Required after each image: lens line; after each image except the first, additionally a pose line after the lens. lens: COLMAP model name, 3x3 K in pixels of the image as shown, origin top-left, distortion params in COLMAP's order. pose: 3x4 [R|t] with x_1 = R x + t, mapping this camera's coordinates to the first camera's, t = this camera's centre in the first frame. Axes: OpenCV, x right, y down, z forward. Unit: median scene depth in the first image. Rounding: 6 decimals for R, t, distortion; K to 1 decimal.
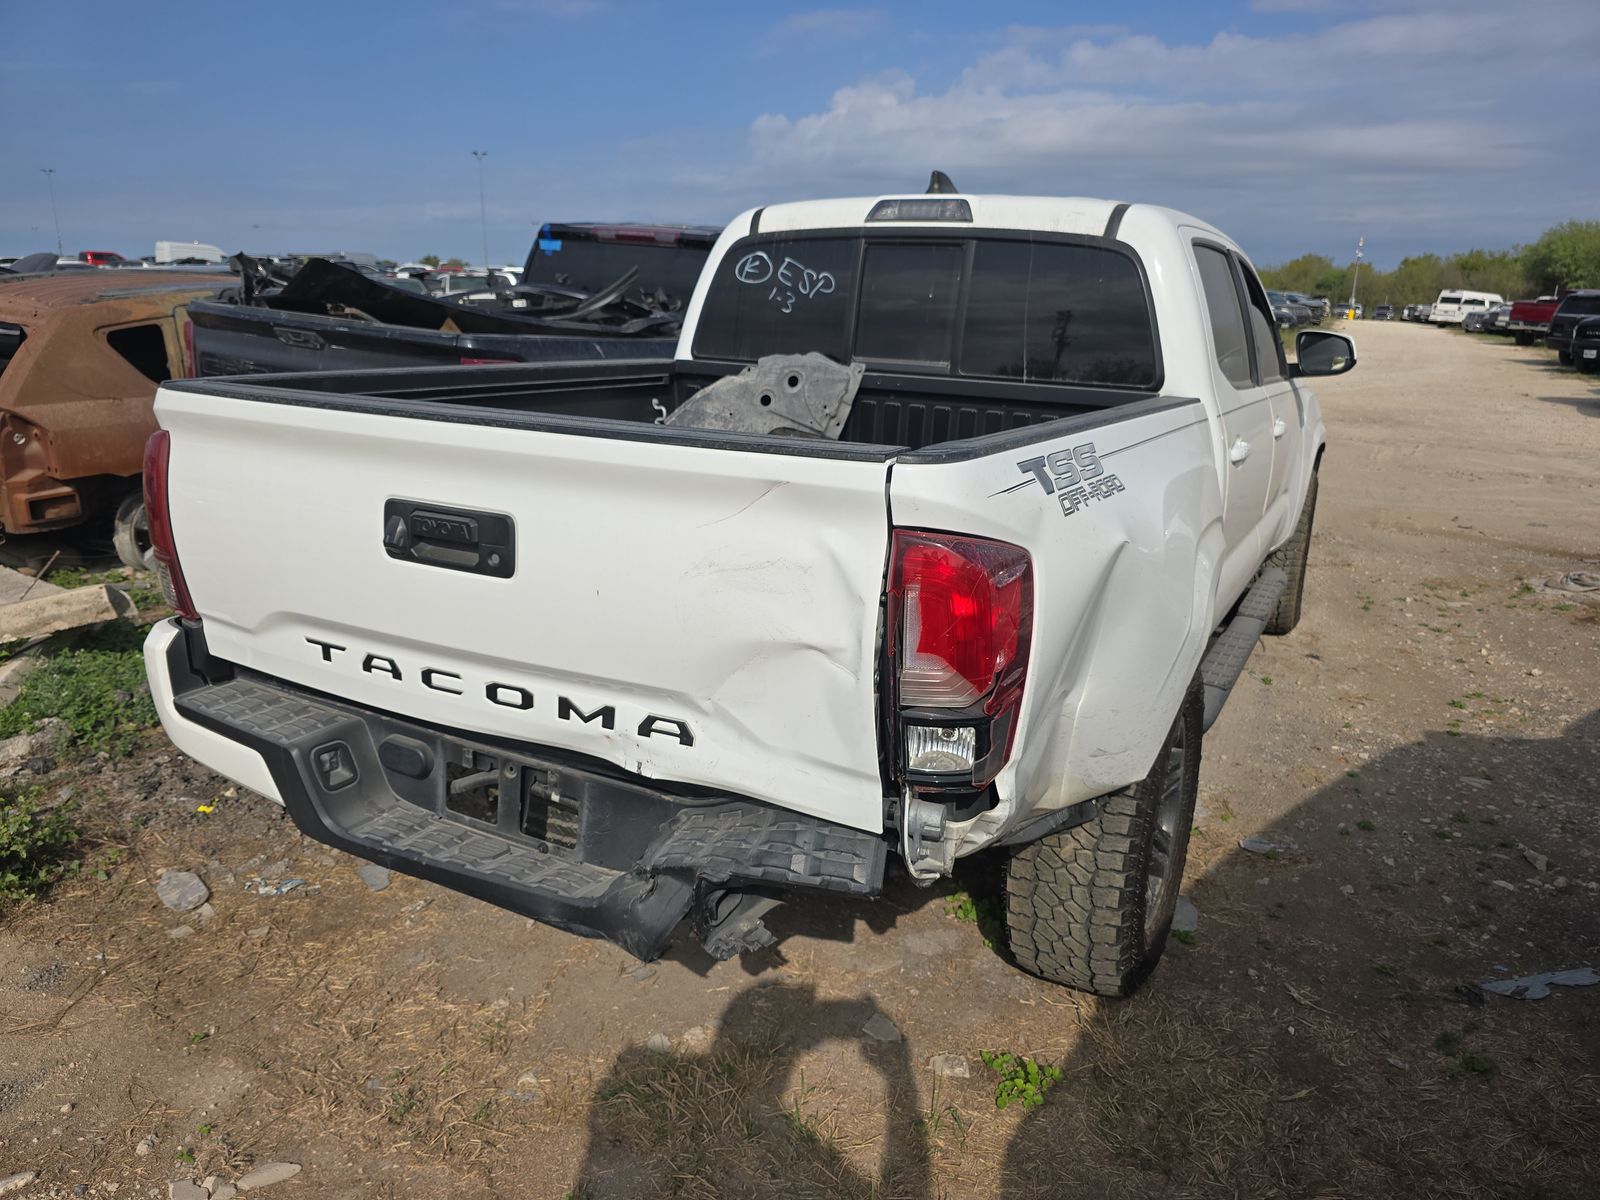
lens RADIAL K [[1091.8, 0, 829.6], [0, 1091.8, 603.6], [0, 0, 1]] dist [0.045922, -0.048615]
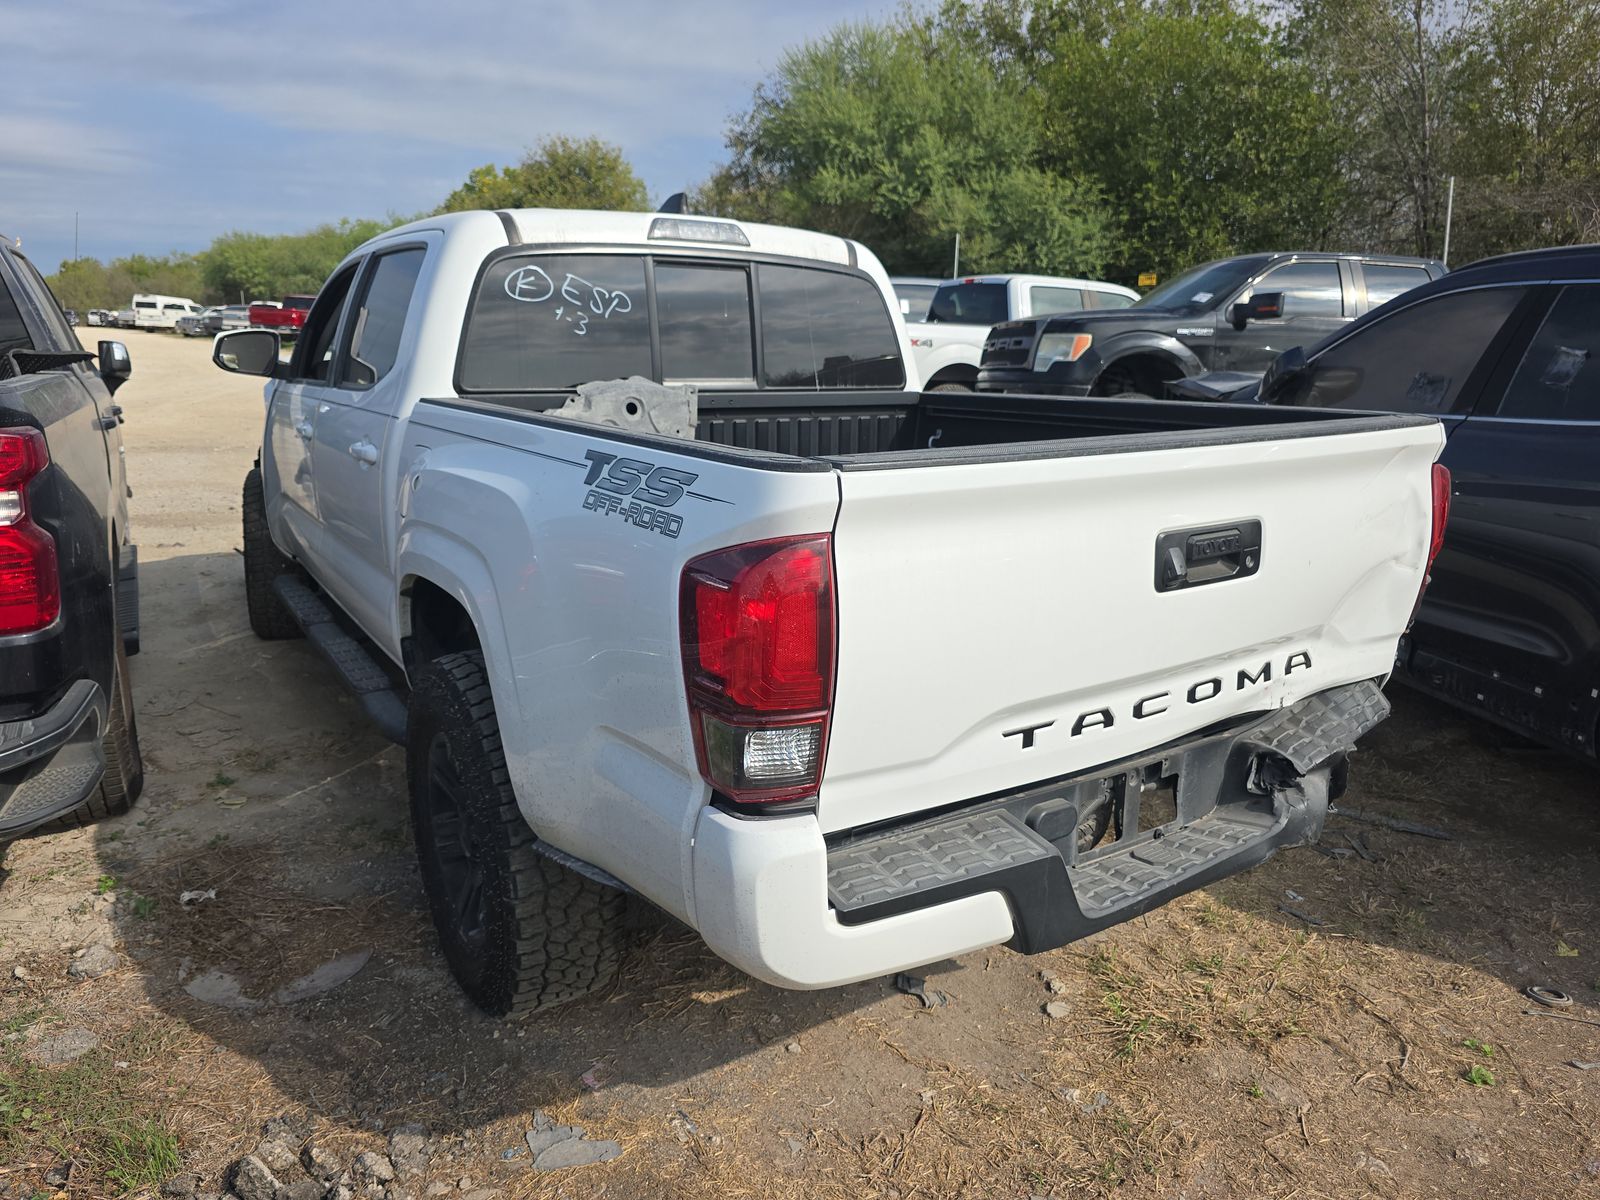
lens RADIAL K [[1067.3, 0, 810.1], [0, 1067.3, 600.6], [0, 0, 1]] dist [0.050457, -0.045537]
pose [[0.484915, -0.235857, 0.842157, -0.769751], [0.236648, 0.962411, 0.133273, -0.134160], [-0.841935, 0.134669, 0.522503, 0.429509]]
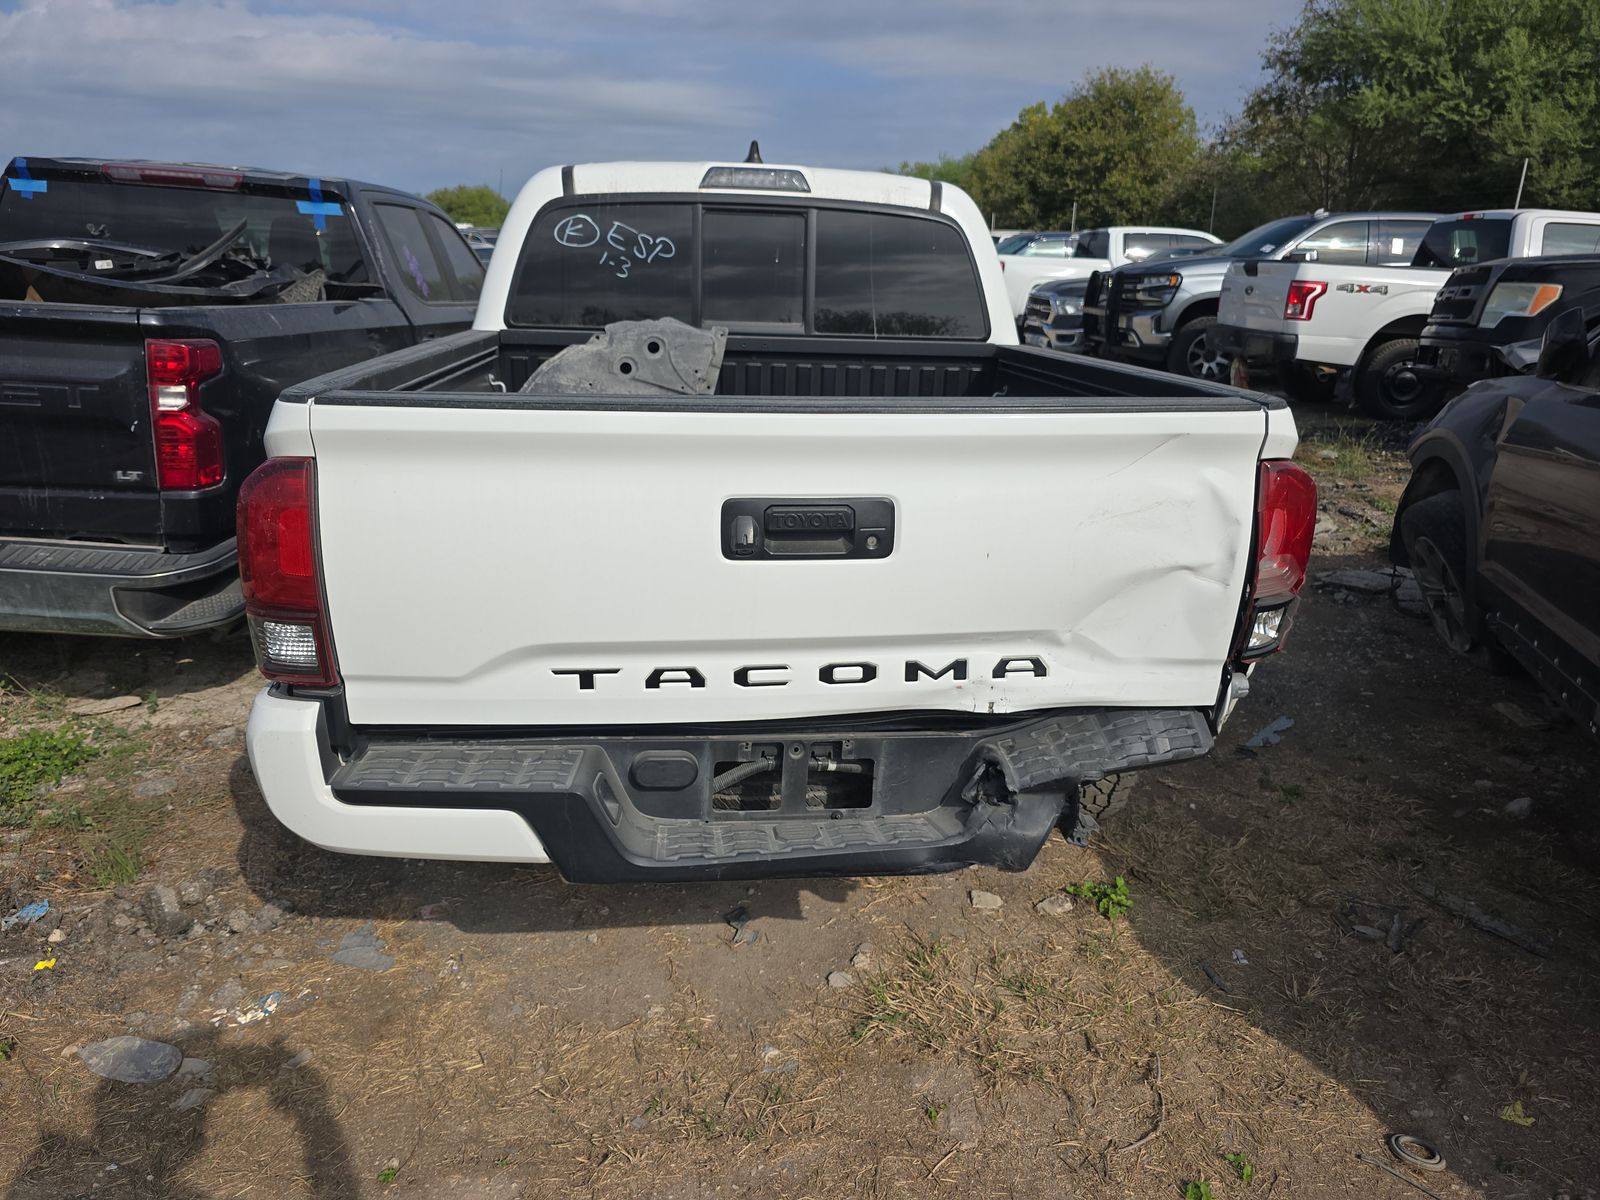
lens RADIAL K [[1065.4, 0, 827.4], [0, 1065.4, 594.3], [0, 0, 1]] dist [0.038344, -0.038931]
pose [[0.827343, -0.175426, 0.533600, -0.469911], [0.149166, 0.984487, 0.092379, -0.048034], [-0.541528, 0.003166, 0.840677, 0.093739]]
